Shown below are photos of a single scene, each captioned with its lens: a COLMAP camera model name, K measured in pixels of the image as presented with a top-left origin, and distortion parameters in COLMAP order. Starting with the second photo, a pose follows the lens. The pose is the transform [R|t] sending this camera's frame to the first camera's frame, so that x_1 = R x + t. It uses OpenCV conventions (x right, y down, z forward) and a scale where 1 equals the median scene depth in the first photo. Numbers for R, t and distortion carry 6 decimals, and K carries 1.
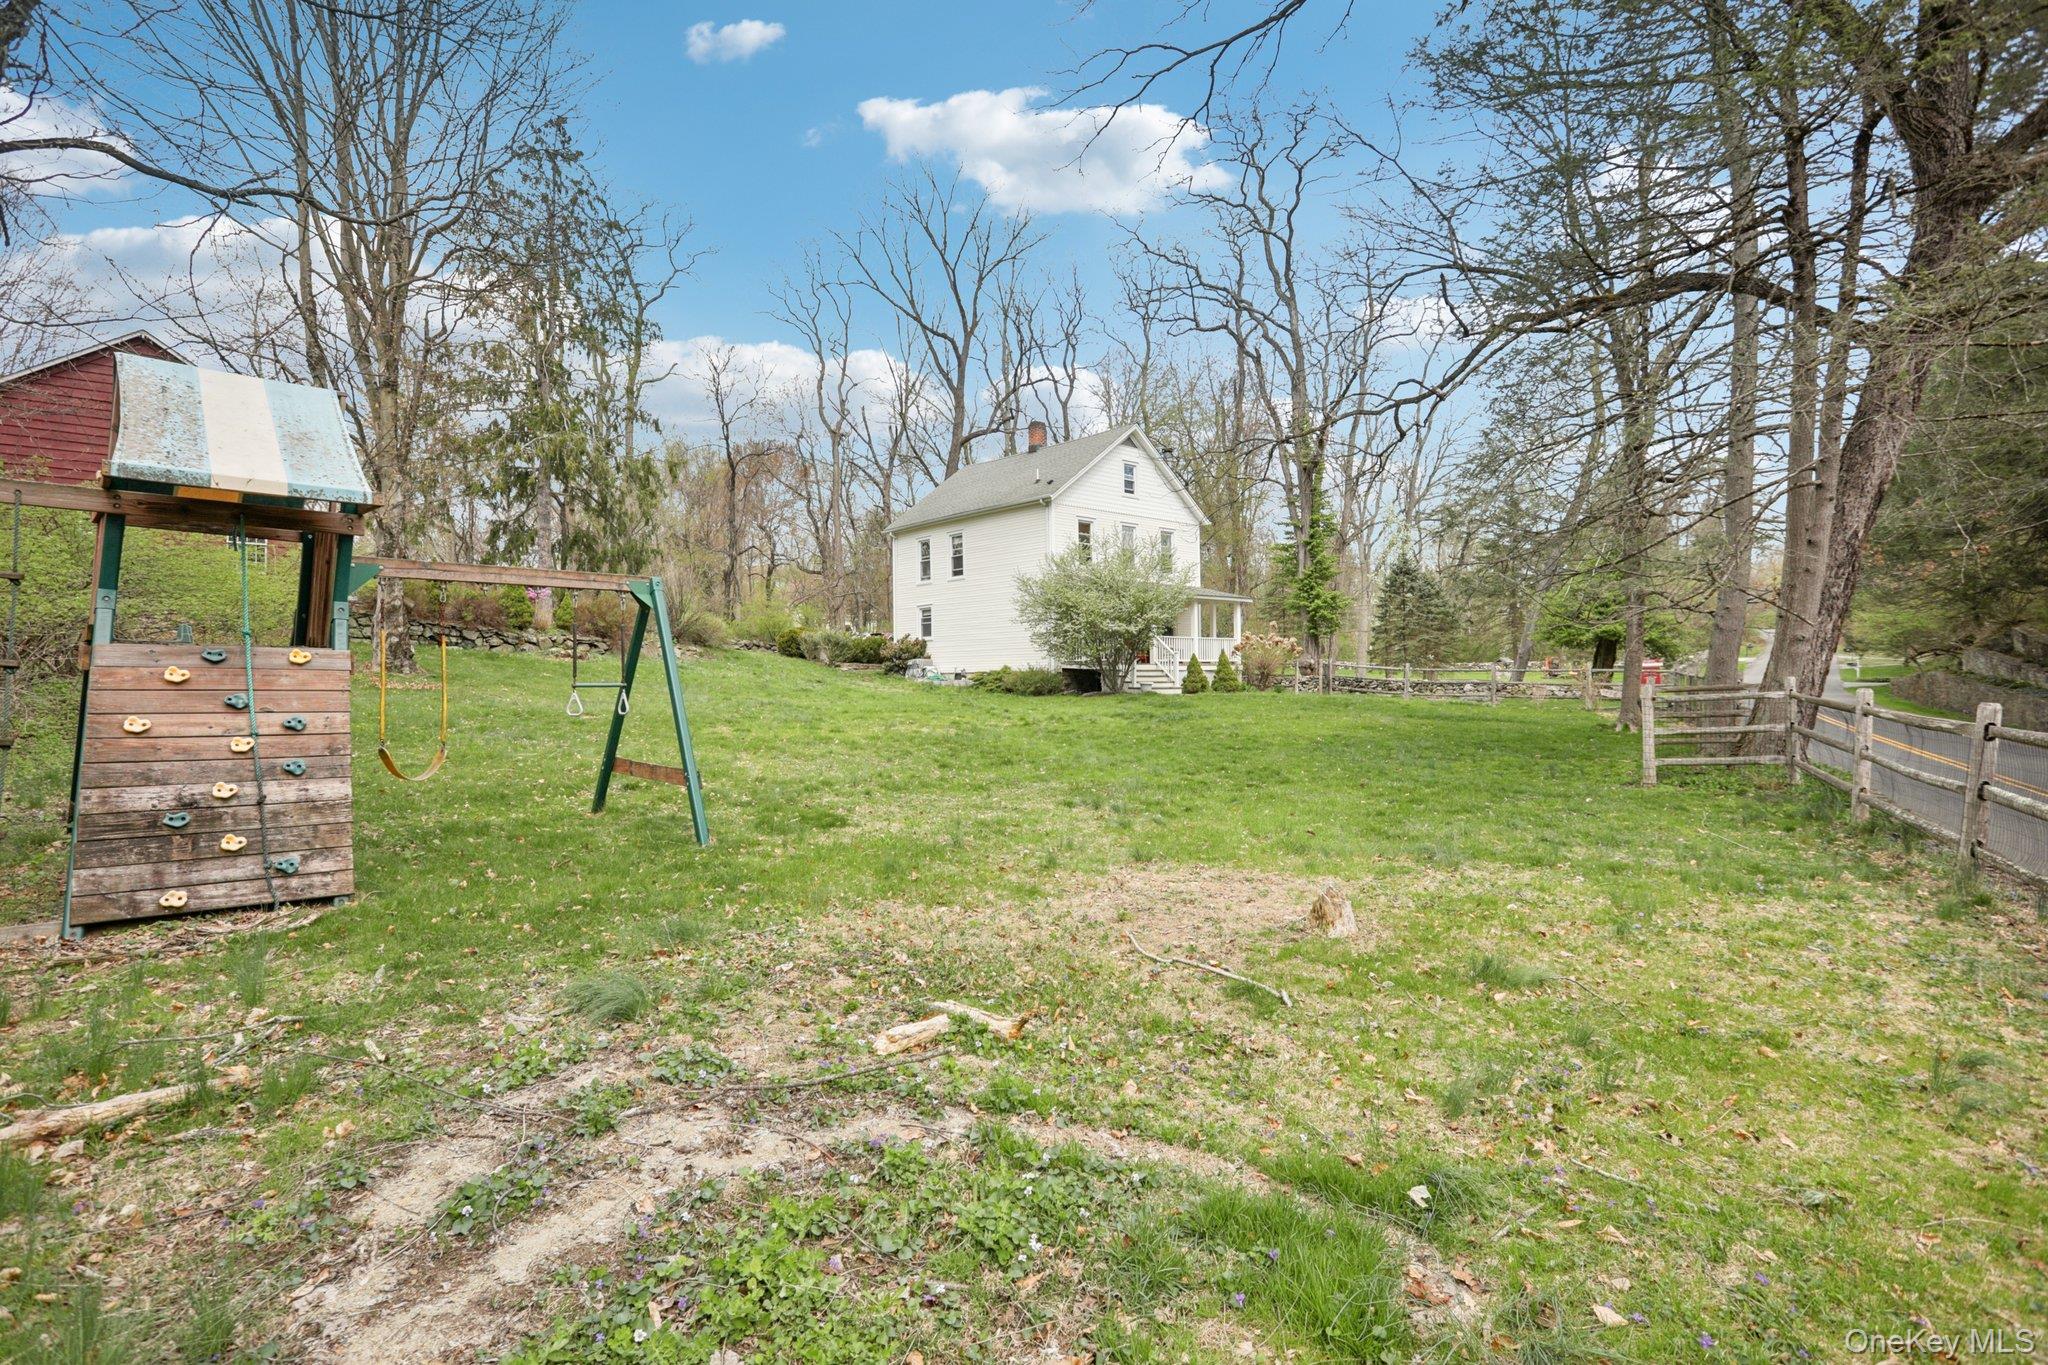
lens RADIAL K [[1011.4, 0, 1024.8], [0, 1011.4, 671.3], [0, 0, 1]] dist [-0.047815, 0.021167]
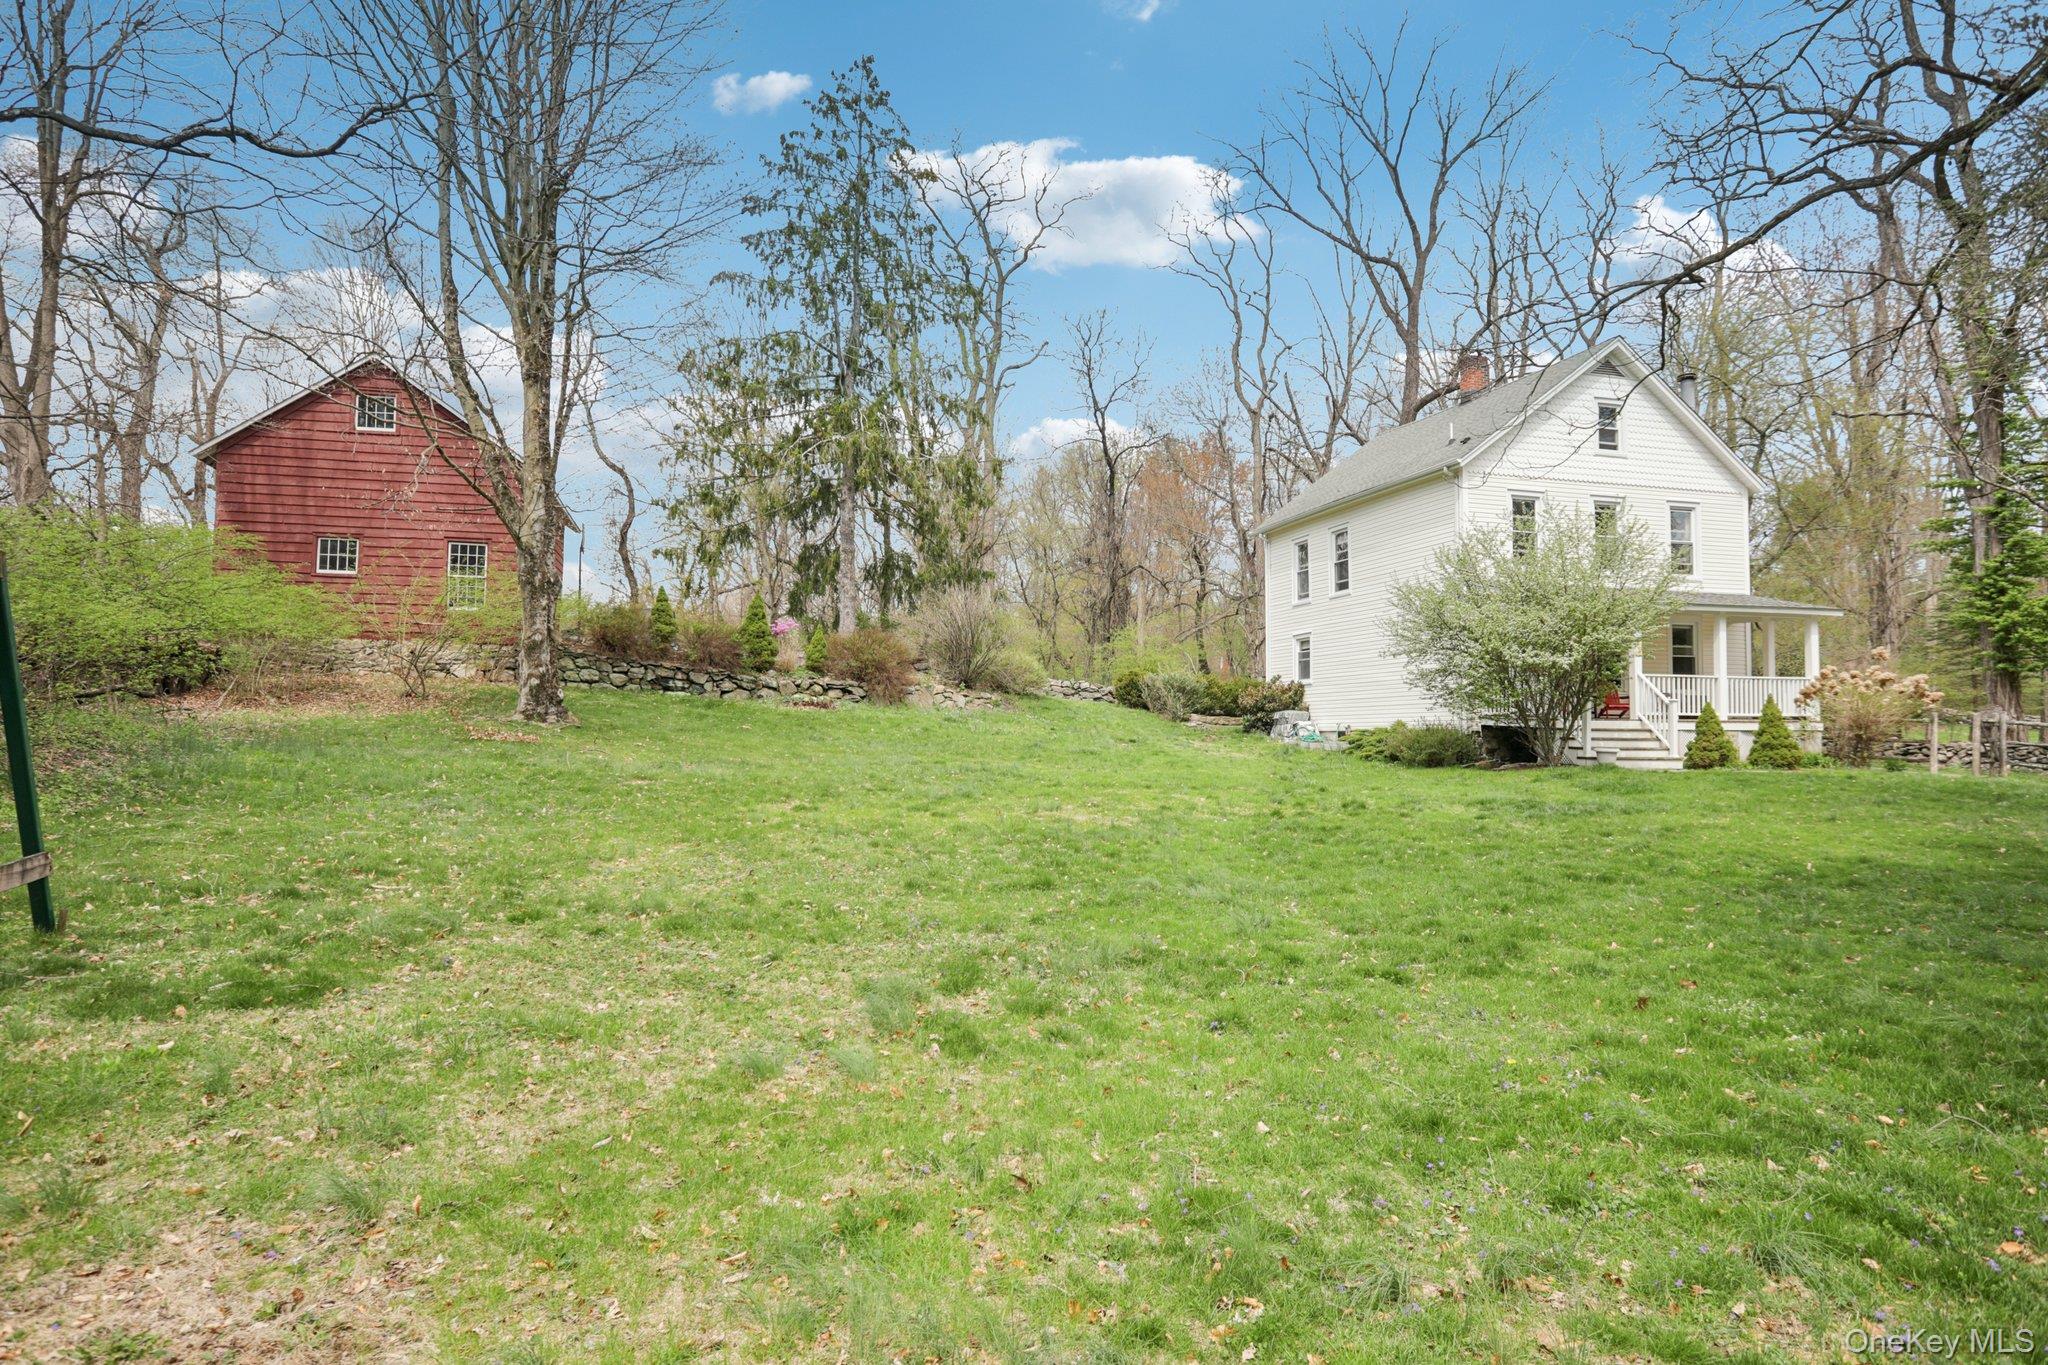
lens RADIAL K [[1278.8, 0, 985.5], [0, 1278.8, 681.4], [0, 0, 1]] dist [-0.022623, 0.018947]
pose [[0.900785, -0.005623, -0.434228, 0.087738], [-0.010359, 0.999353, -0.034431, 0.000316], [0.434141, 0.035513, 0.900145, 0.108159]]
